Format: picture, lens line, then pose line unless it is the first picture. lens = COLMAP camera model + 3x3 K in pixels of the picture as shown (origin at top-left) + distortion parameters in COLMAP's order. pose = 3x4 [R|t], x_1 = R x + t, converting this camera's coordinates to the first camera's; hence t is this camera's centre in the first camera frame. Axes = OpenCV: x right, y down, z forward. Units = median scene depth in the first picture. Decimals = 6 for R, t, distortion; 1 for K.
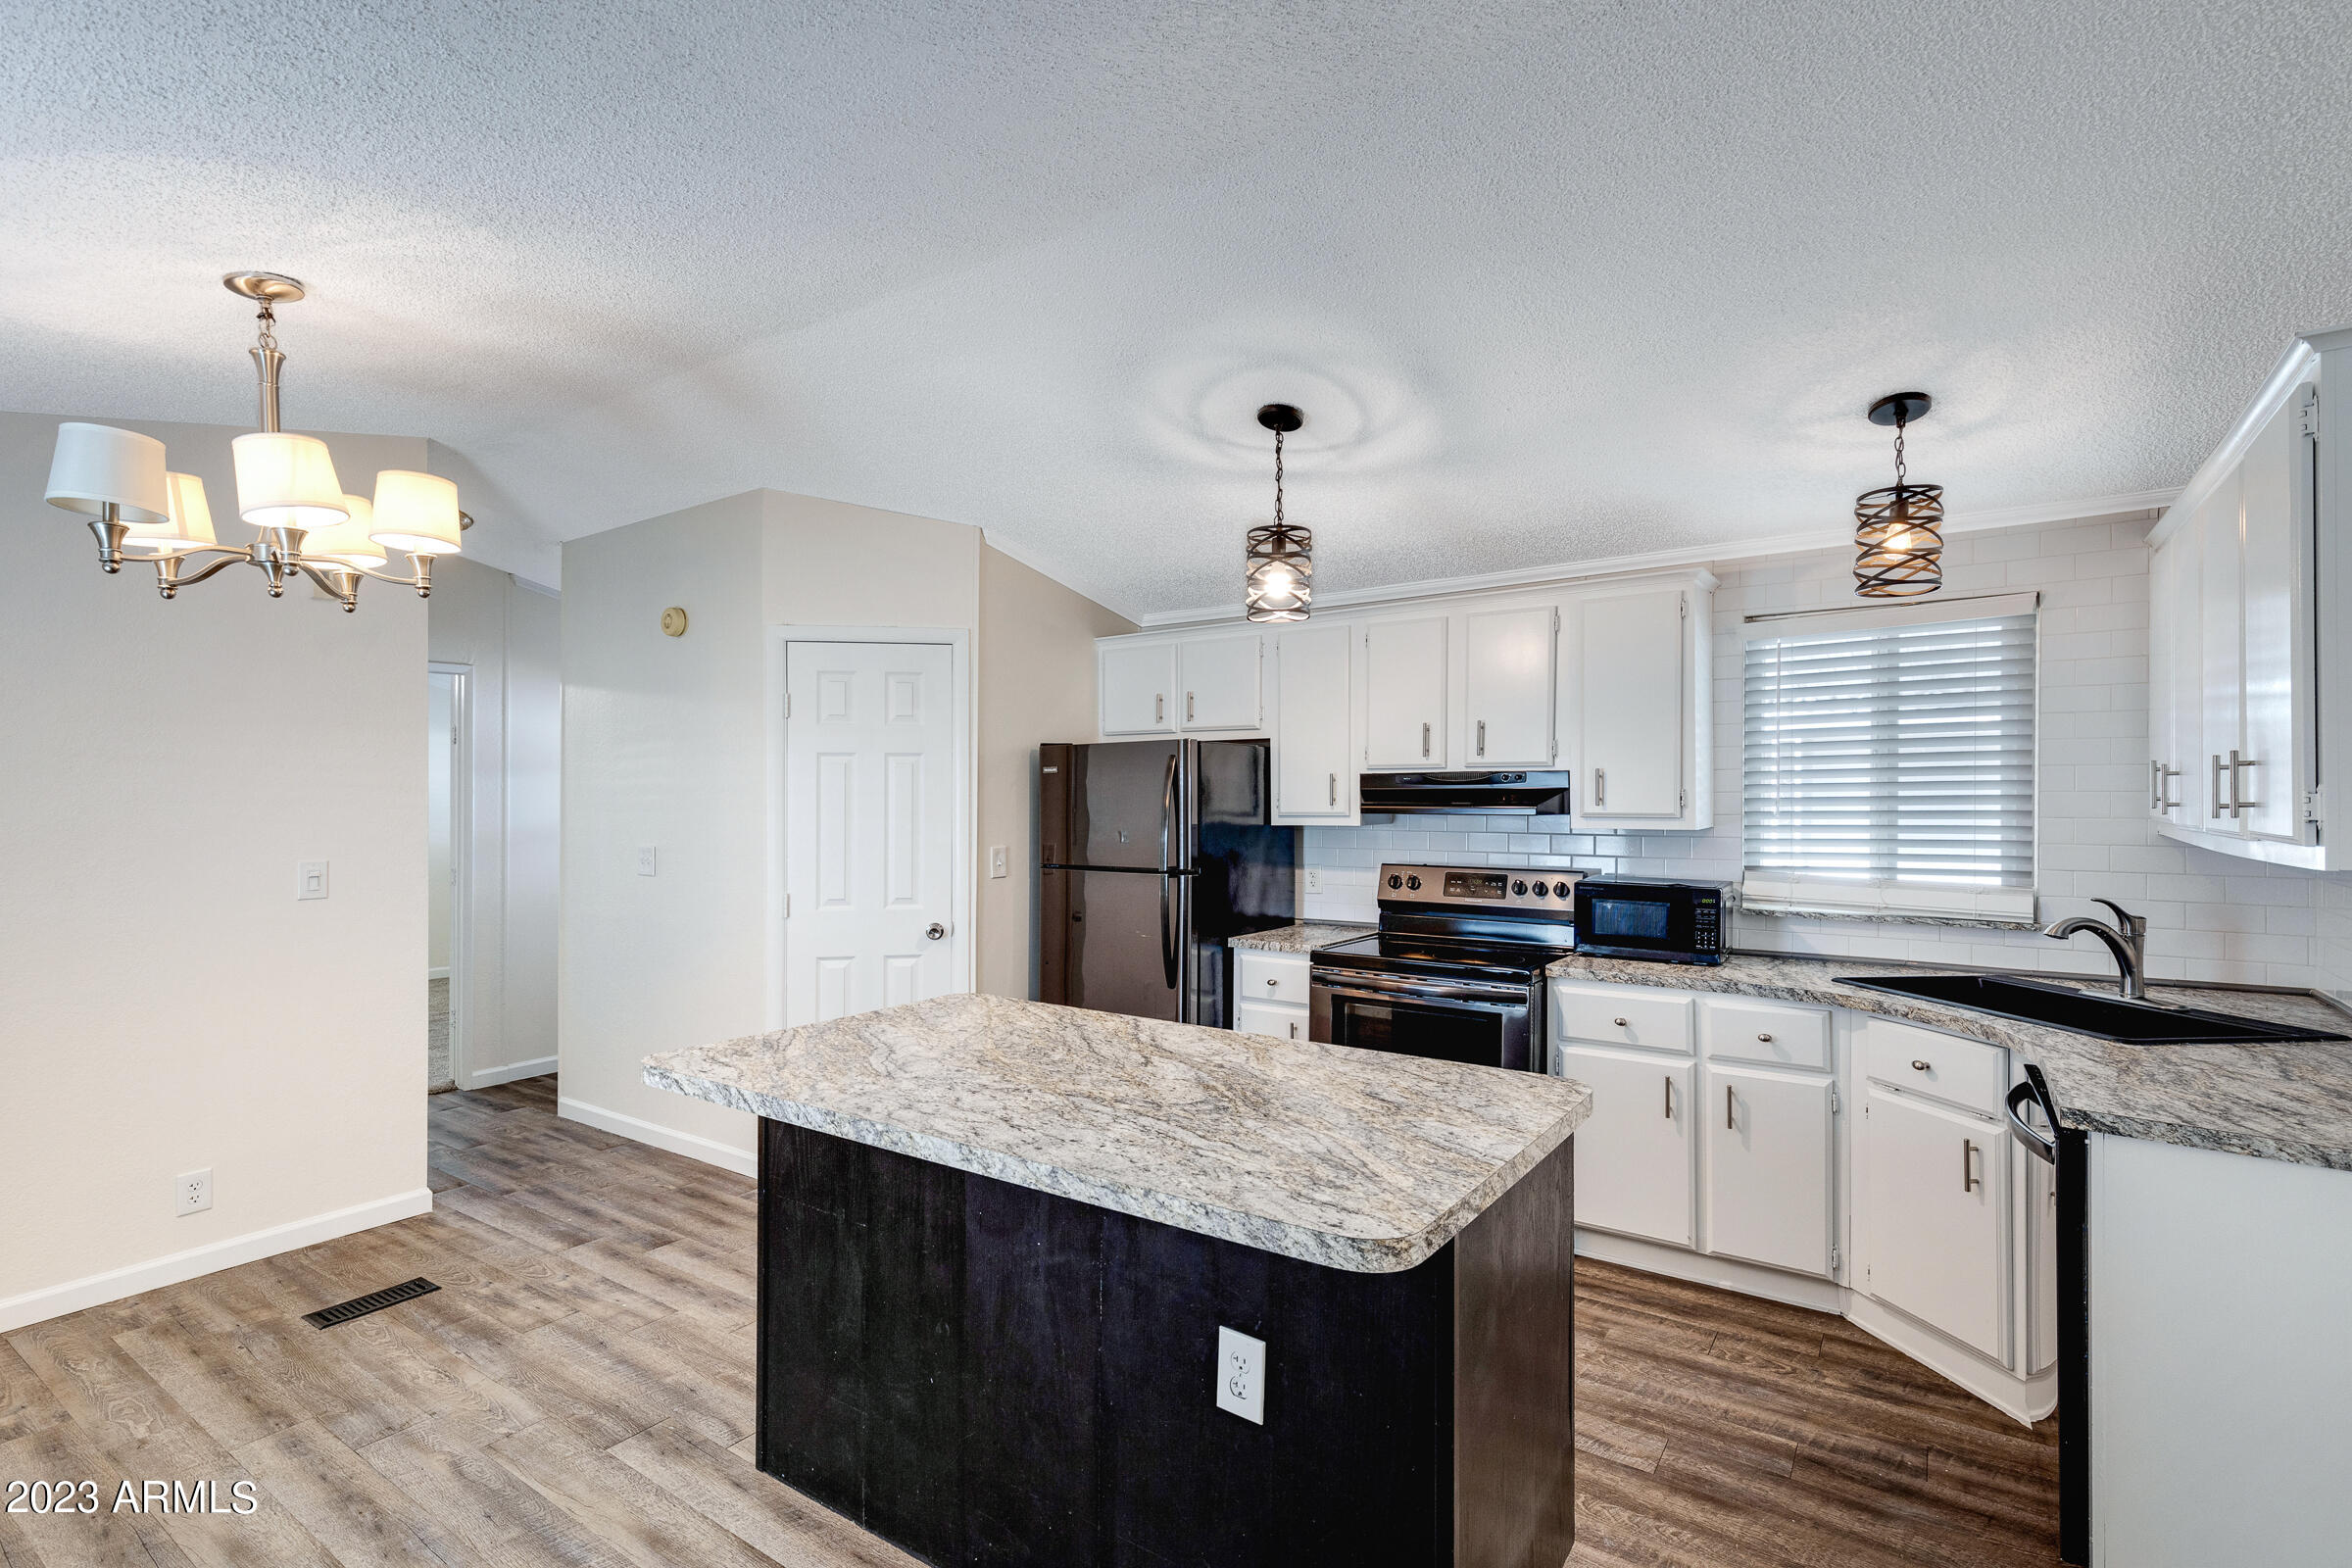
lens RADIAL K [[1048.4, 0, 1162.4], [0, 1048.4, 797.7], [0, 0, 1]] dist [0.028449, -0.000018]
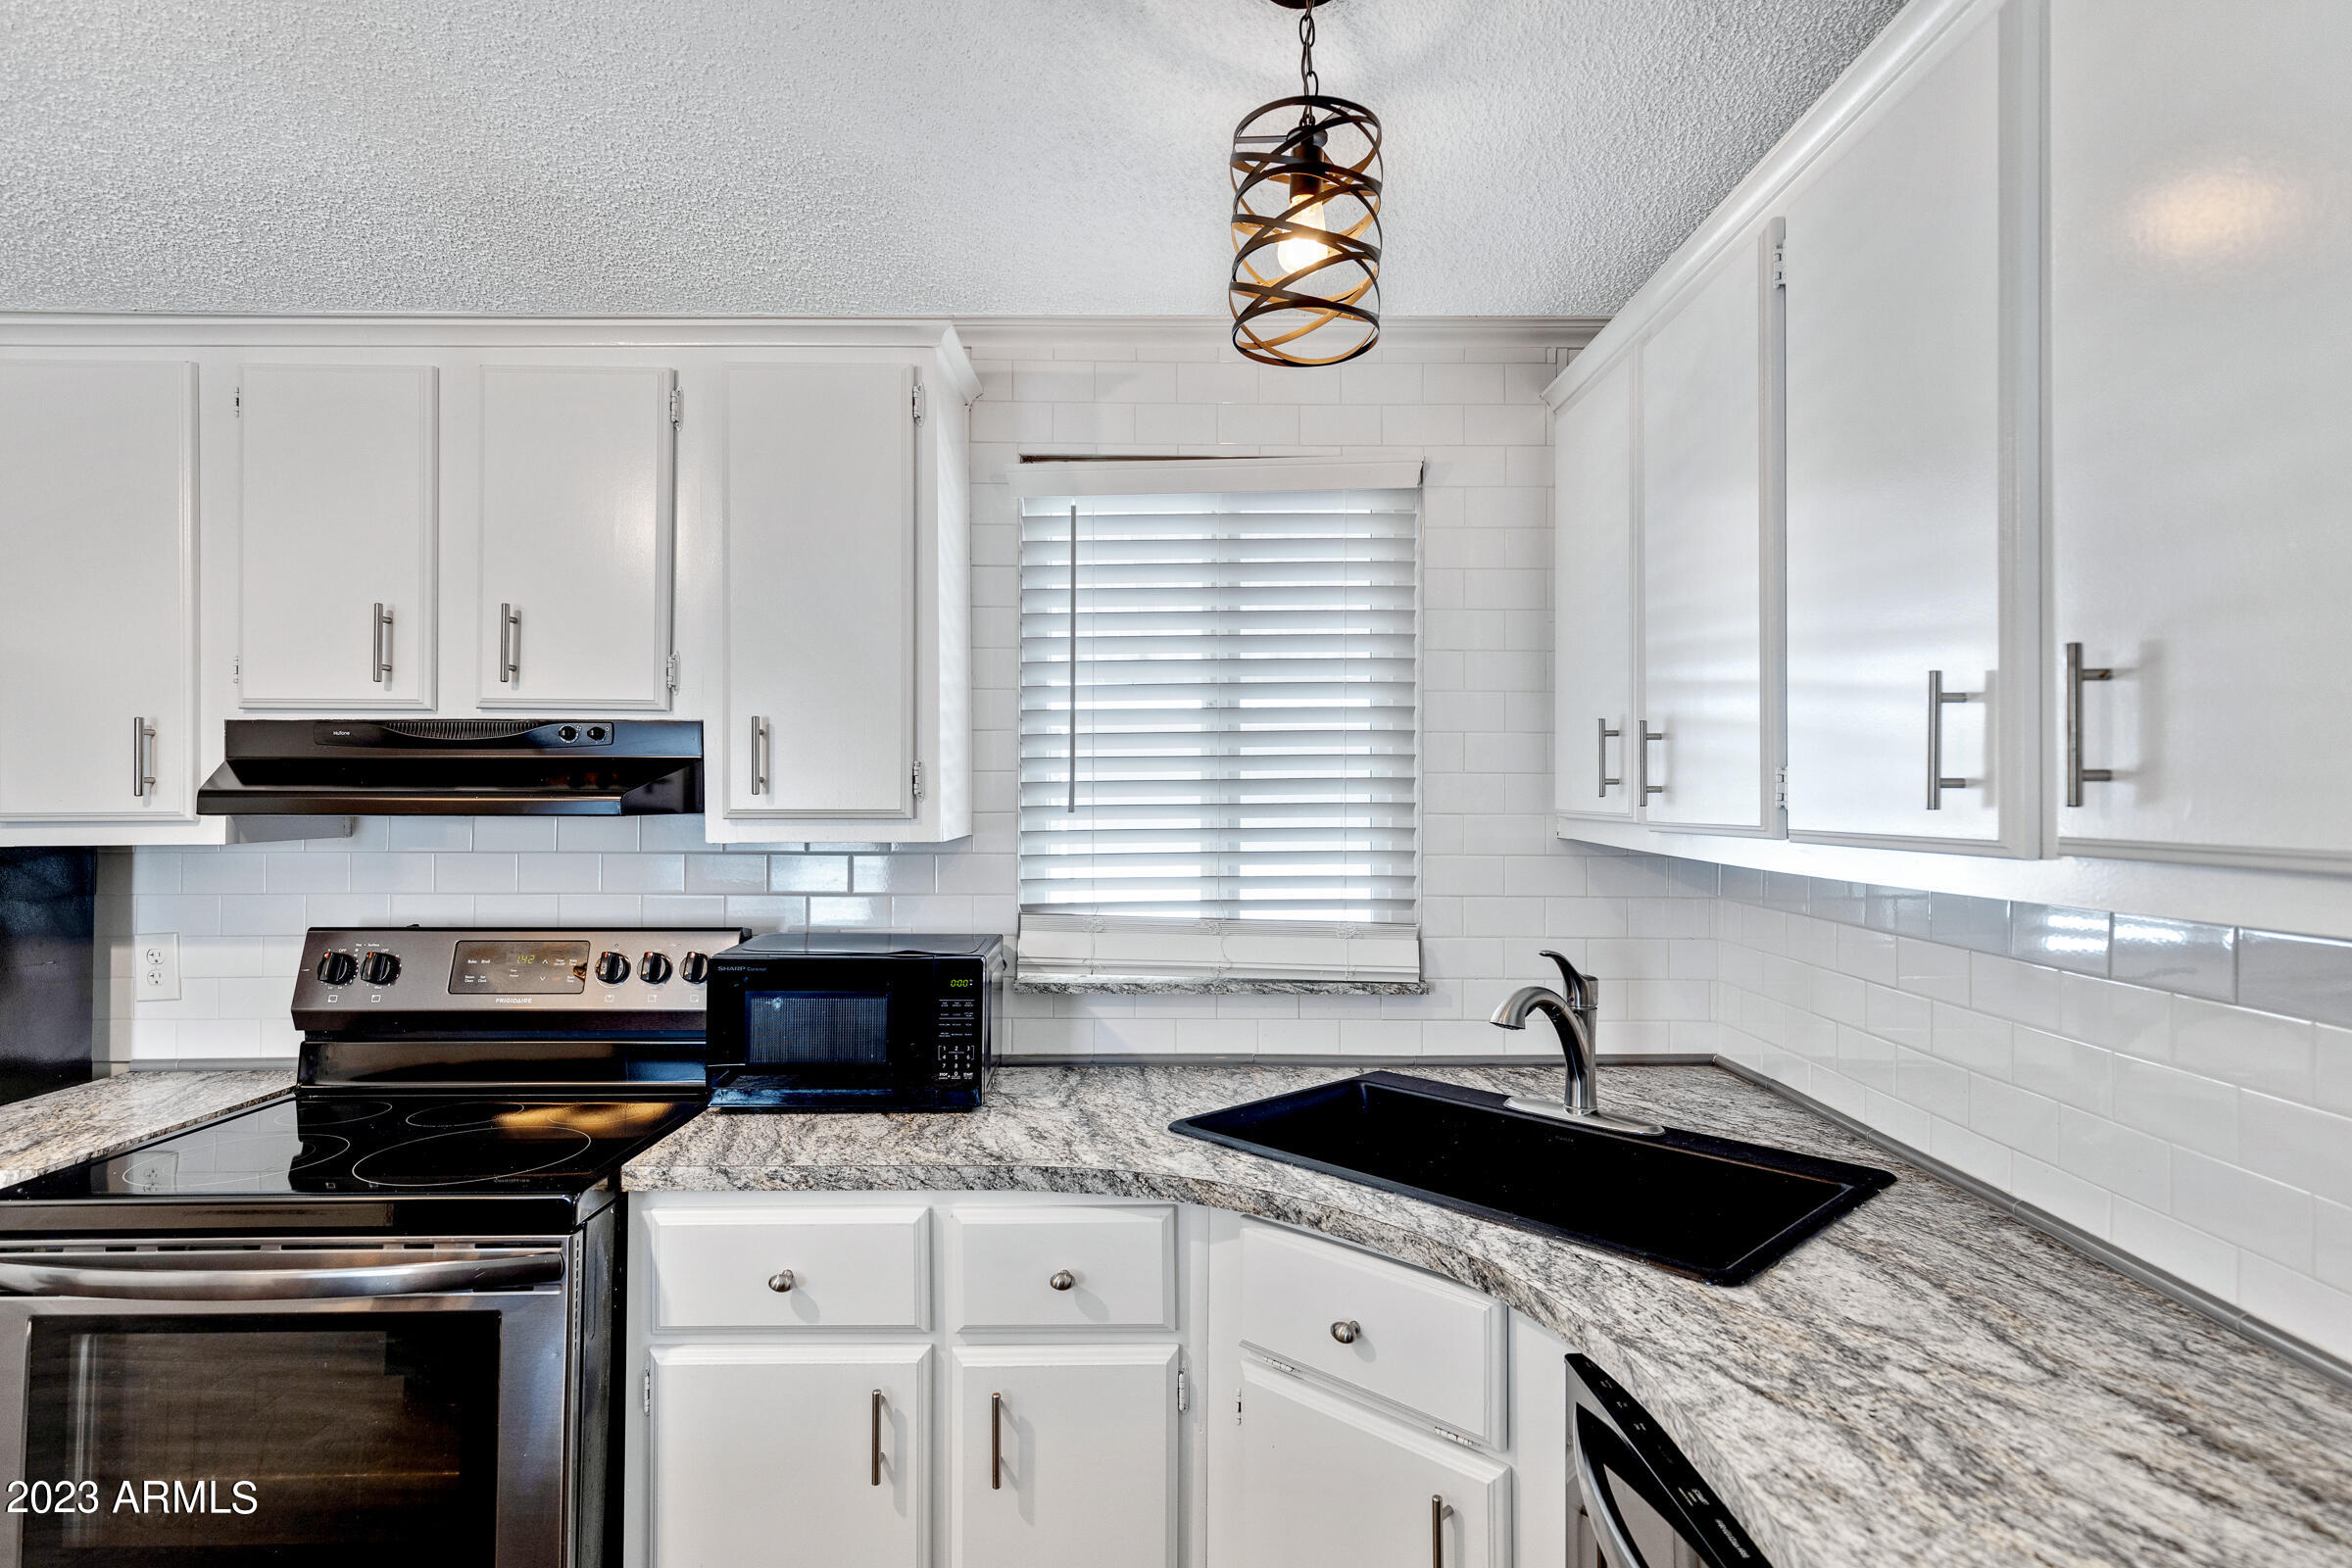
lens RADIAL K [[1340.7, 0, 1152.4], [0, 1340.7, 813.1], [0, 0, 1]] dist [-0.001589, 0.000145]
pose [[0.819814, -0.004332, 0.572613, 0.215075], [-0.001818, 0.999947, 0.010168, 0.009601], [-0.572627, -0.009377, 0.819763, 0.404397]]
